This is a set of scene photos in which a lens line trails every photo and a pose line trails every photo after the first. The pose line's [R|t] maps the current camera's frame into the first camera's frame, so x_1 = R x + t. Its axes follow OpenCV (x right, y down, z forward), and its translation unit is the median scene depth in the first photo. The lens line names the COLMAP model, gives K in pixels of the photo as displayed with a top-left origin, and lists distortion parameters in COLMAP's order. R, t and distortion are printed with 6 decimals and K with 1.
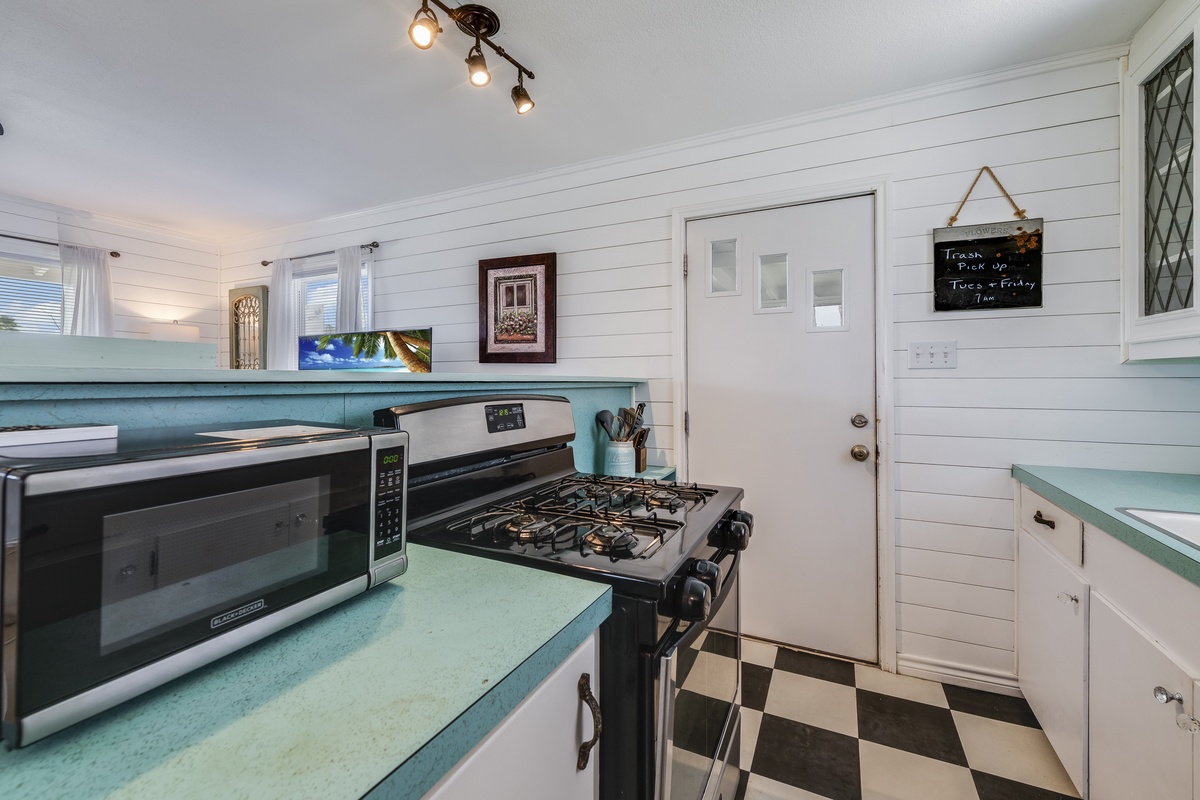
lens RADIAL K [[492.4, 0, 590.9], [0, 492.4, 378.3], [0, 0, 1]] dist [0.000841, -0.001064]
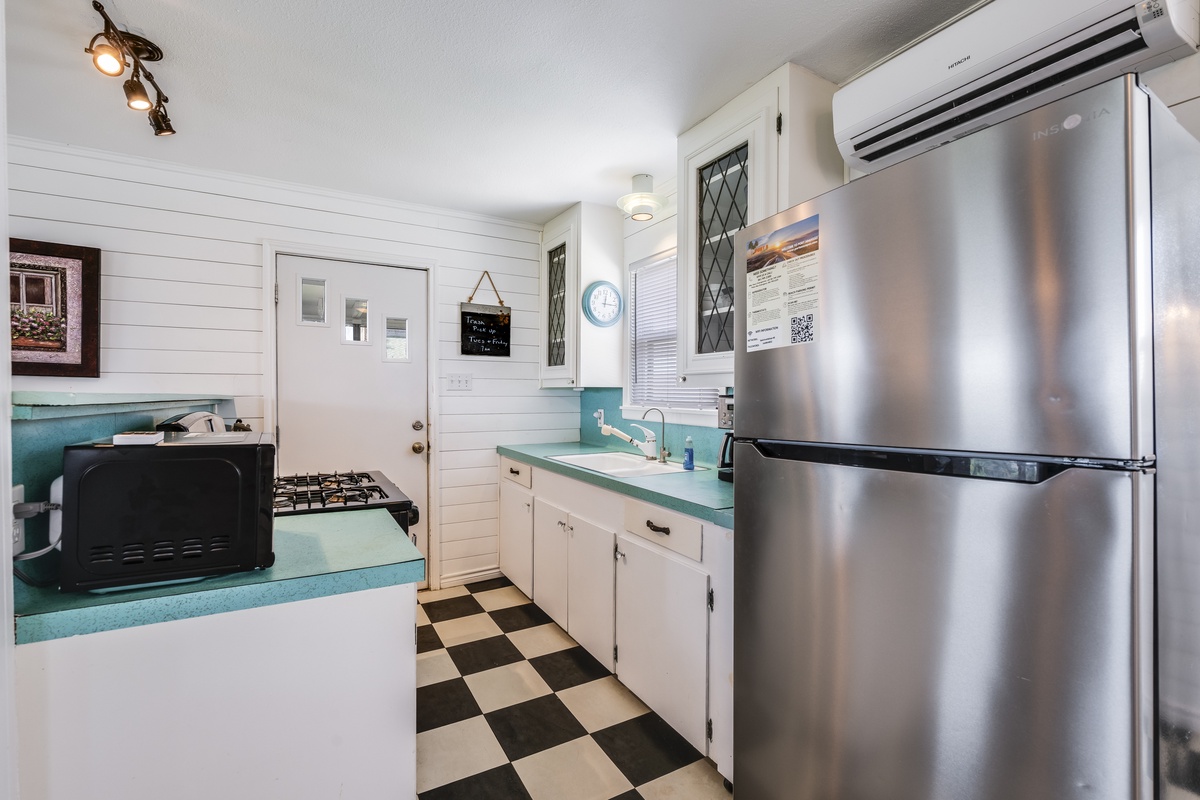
lens RADIAL K [[542.3, 0, 599.4], [0, 542.3, 400.4], [0, 0, 1]] dist [-0.000464, -0.000458]
pose [[0.554582, -0.005965, 0.832107, -0.483618], [-0.007015, 0.999905, 0.011843, -0.010326], [-0.832099, -0.012405, 0.554488, -0.325920]]
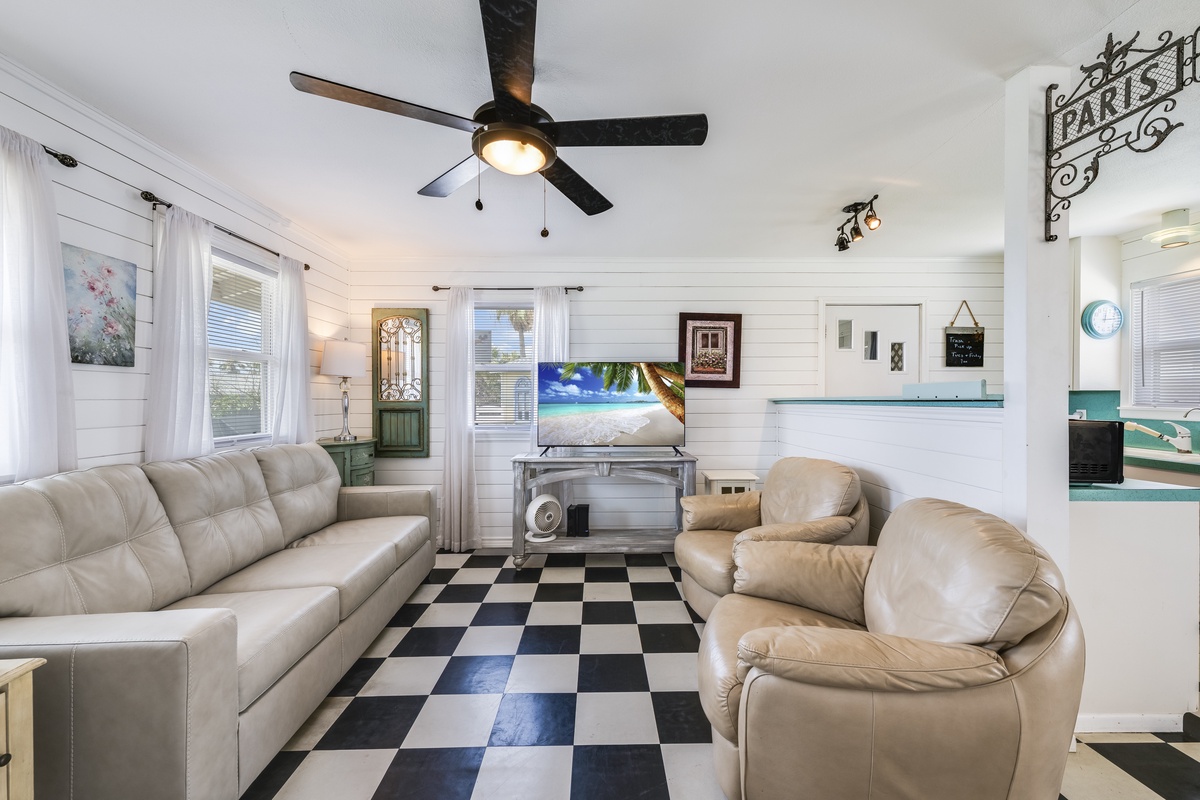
lens RADIAL K [[492.4, 0, 599.6], [0, 492.4, 396.3], [0, 0, 1]] dist [0.000841, -0.001064]
pose [[0.887809, 0.000249, 0.460212, -1.459187], [-0.001568, 0.999996, 0.002484, -0.012044], [-0.460209, -0.002927, 0.887806, -0.163464]]
